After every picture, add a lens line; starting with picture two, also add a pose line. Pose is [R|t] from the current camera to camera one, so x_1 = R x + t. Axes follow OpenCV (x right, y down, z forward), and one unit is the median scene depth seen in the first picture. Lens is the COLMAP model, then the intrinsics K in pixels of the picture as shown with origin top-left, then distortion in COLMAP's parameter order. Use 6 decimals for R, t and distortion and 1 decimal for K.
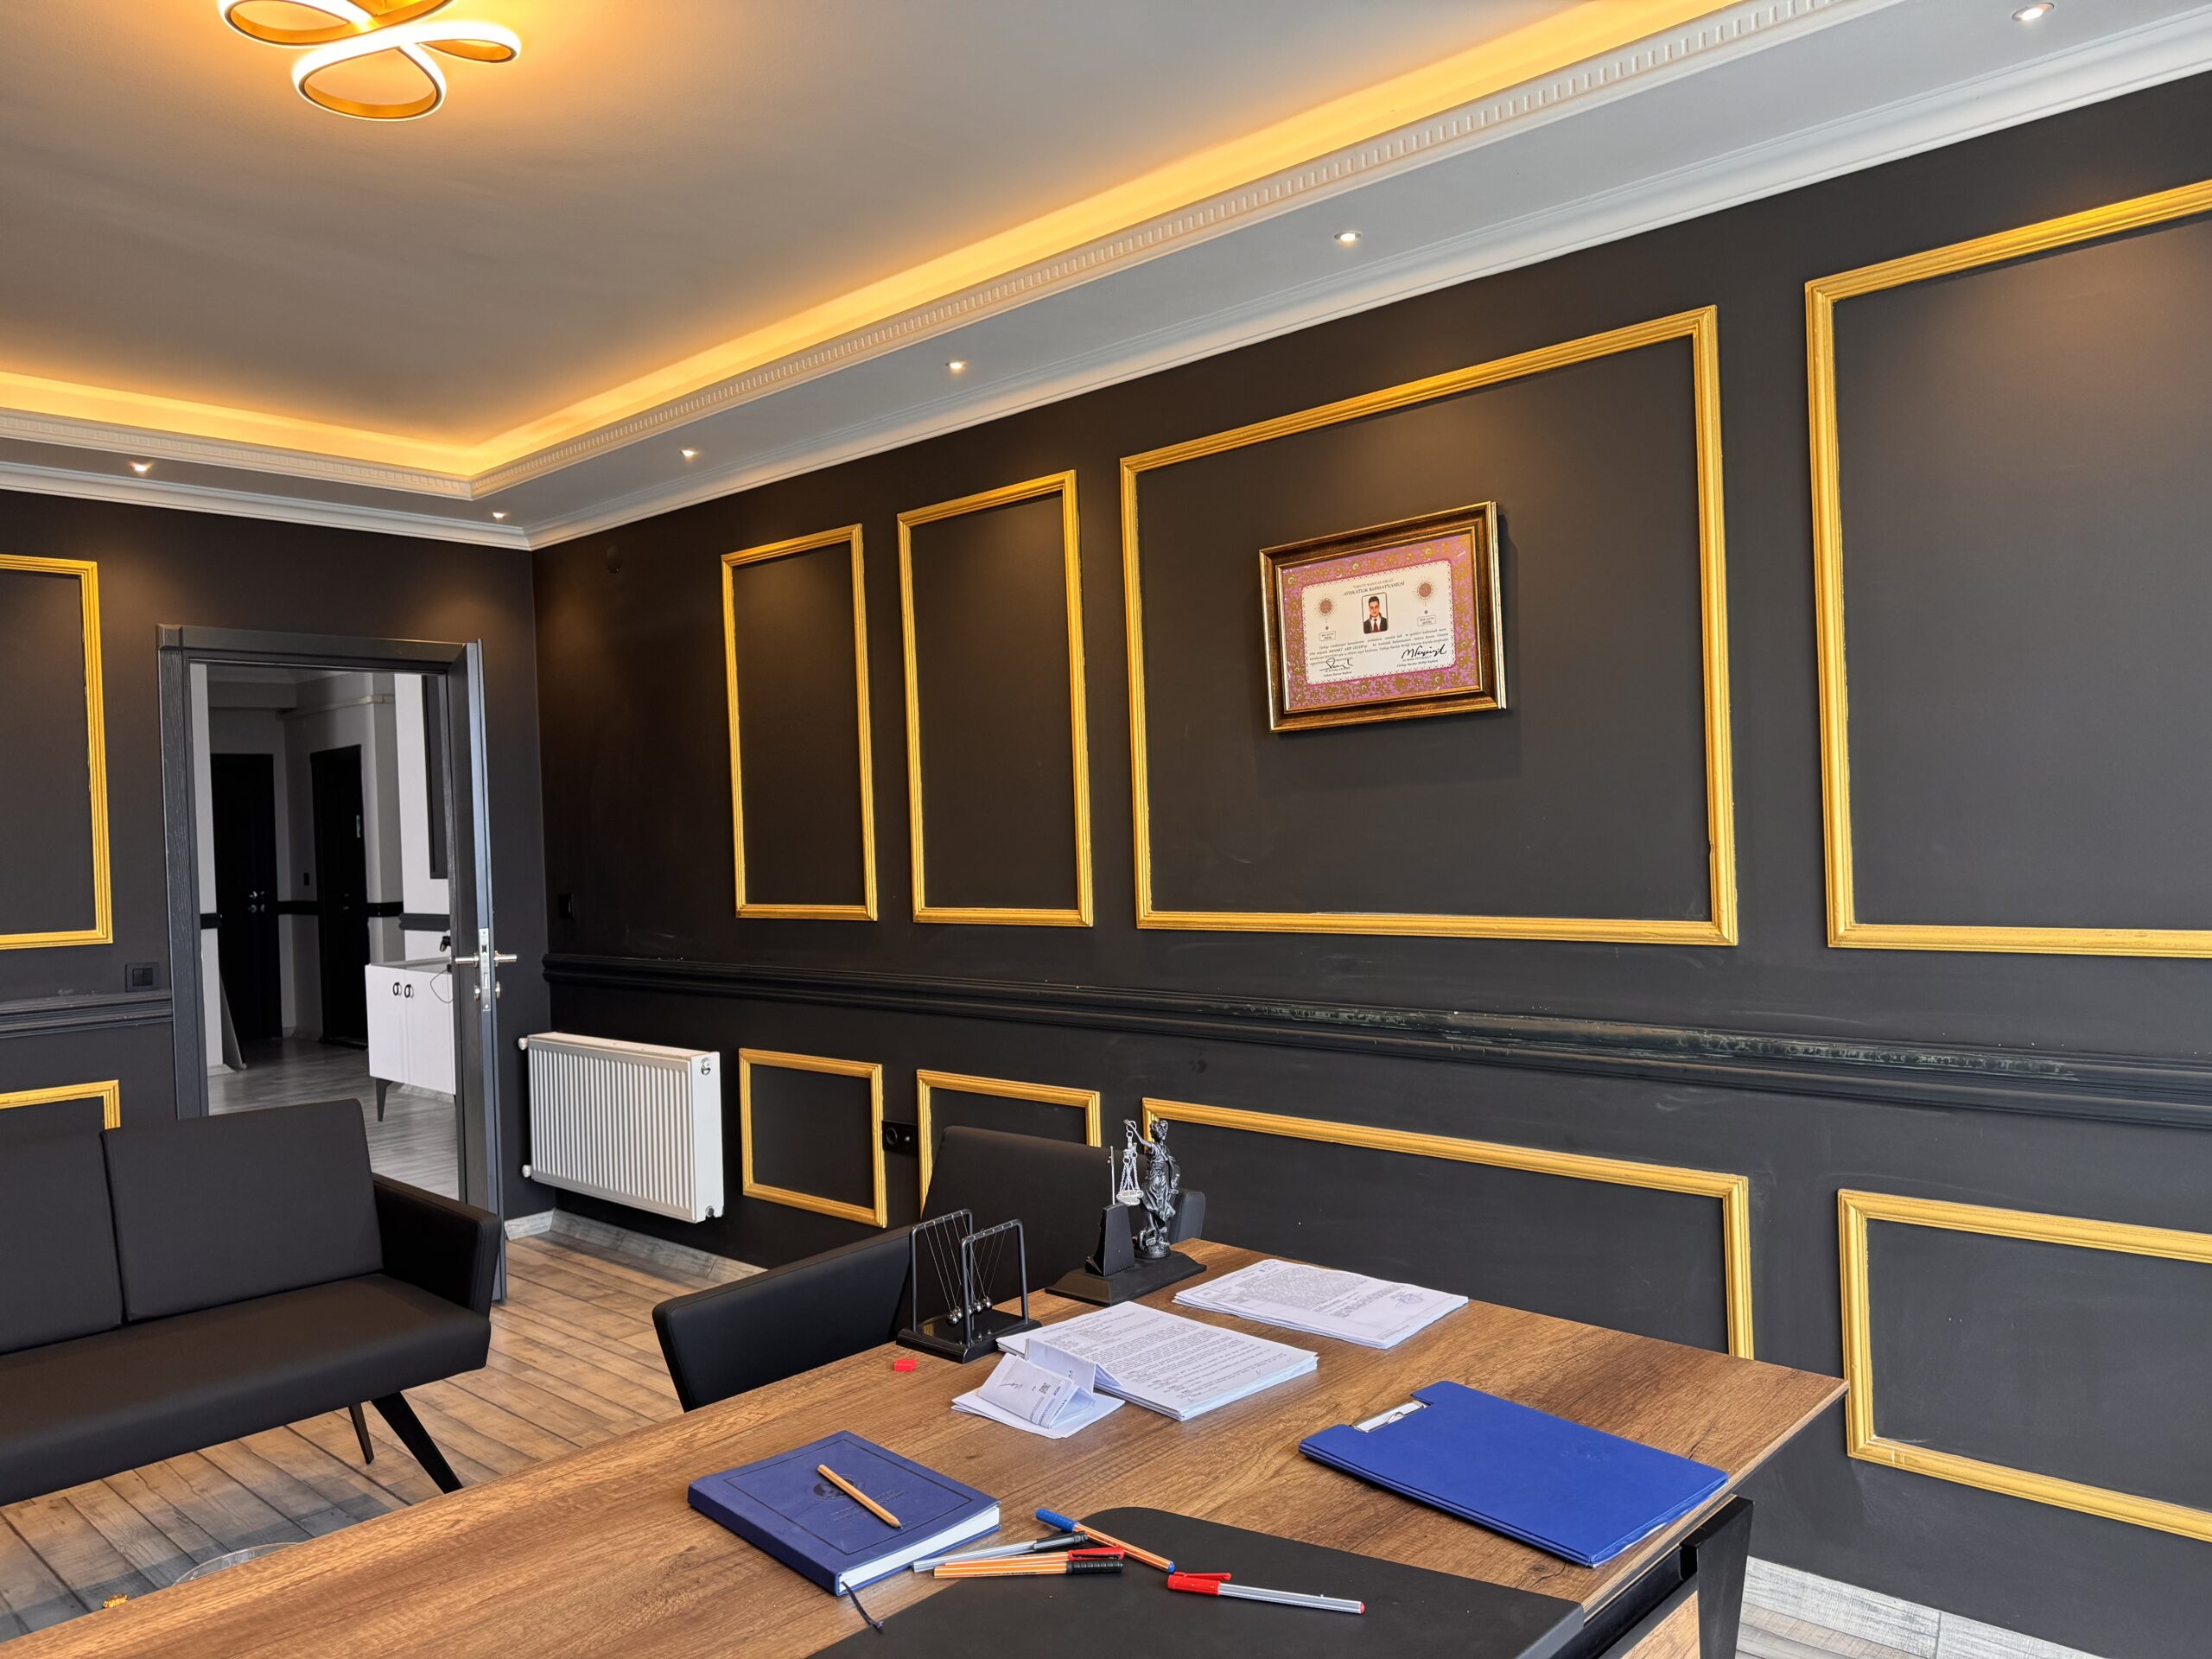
lens RADIAL K [[1563.3, 0, 1102.0], [0, 1563.3, 831.6], [0, 0, 1]] dist [0.042116, -0.051377]
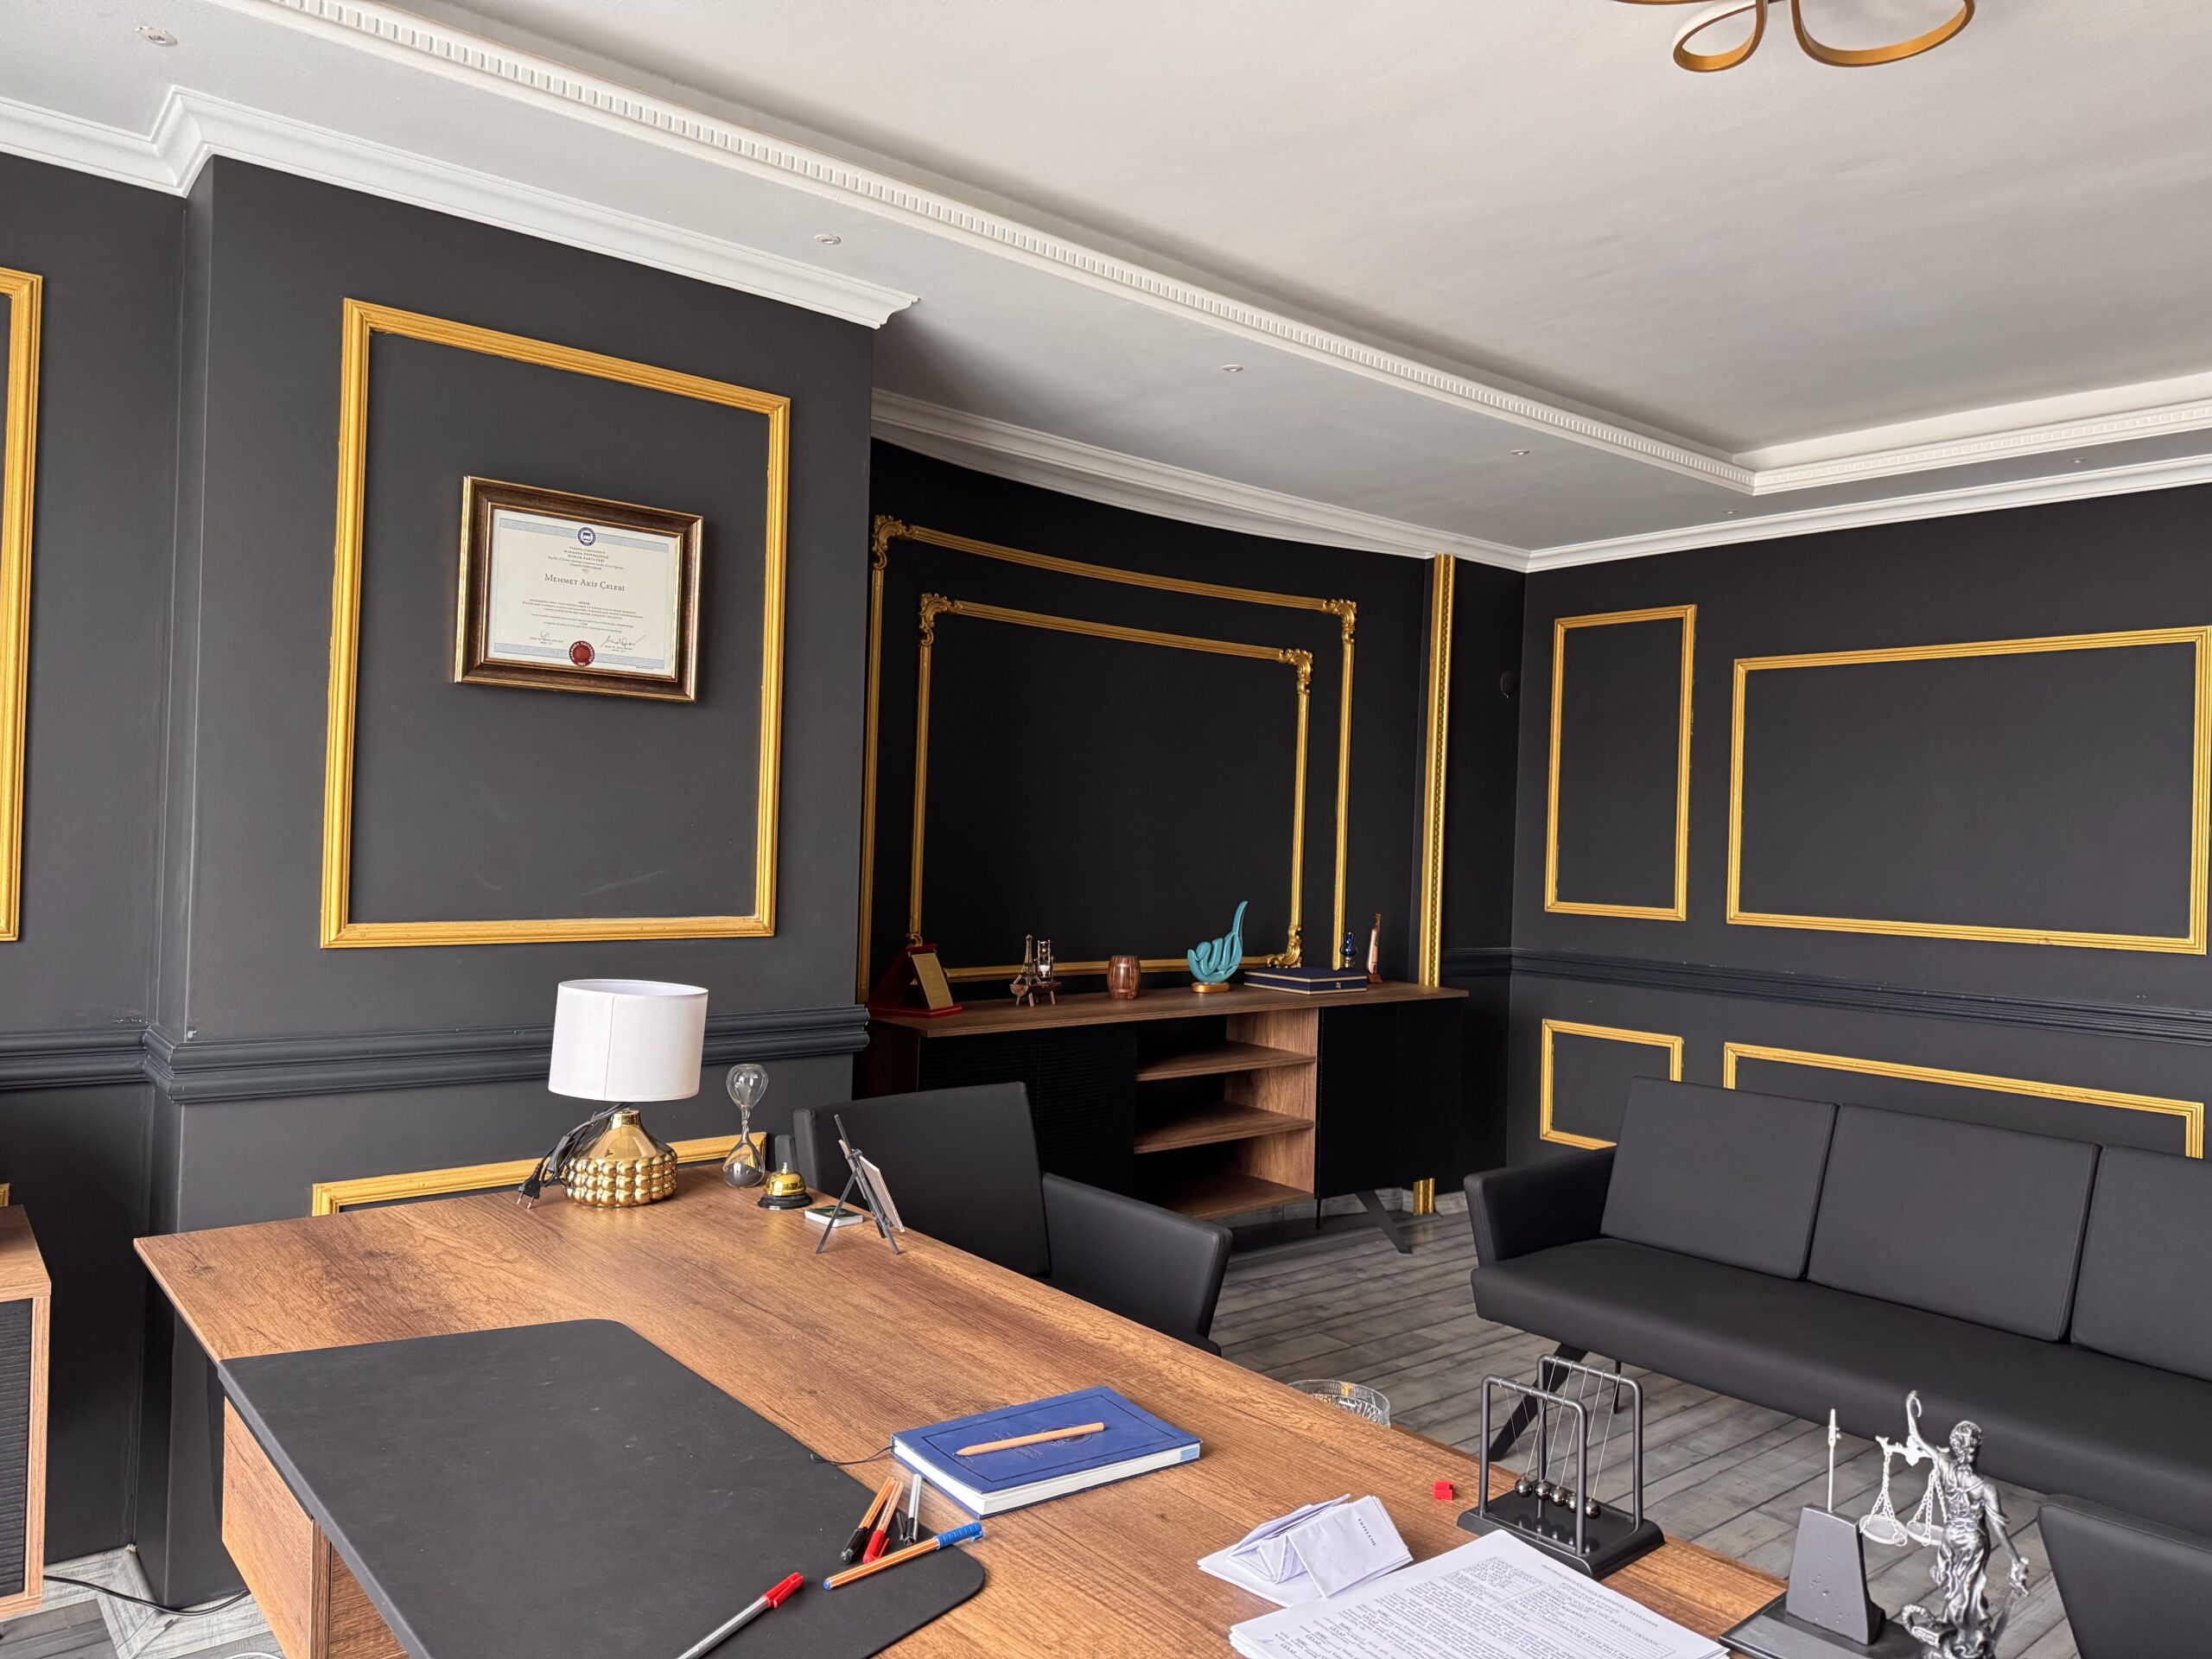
lens RADIAL K [[1563.3, 0, 1102.9], [0, 1563.3, 825.3], [0, 0, 1]] dist [0.042116, -0.051377]
pose [[-0.137640, 0.022777, -0.990220, 0.809827], [-0.034507, 0.999018, 0.027776, -0.018002], [0.989881, 0.037993, -0.136719, 1.093281]]
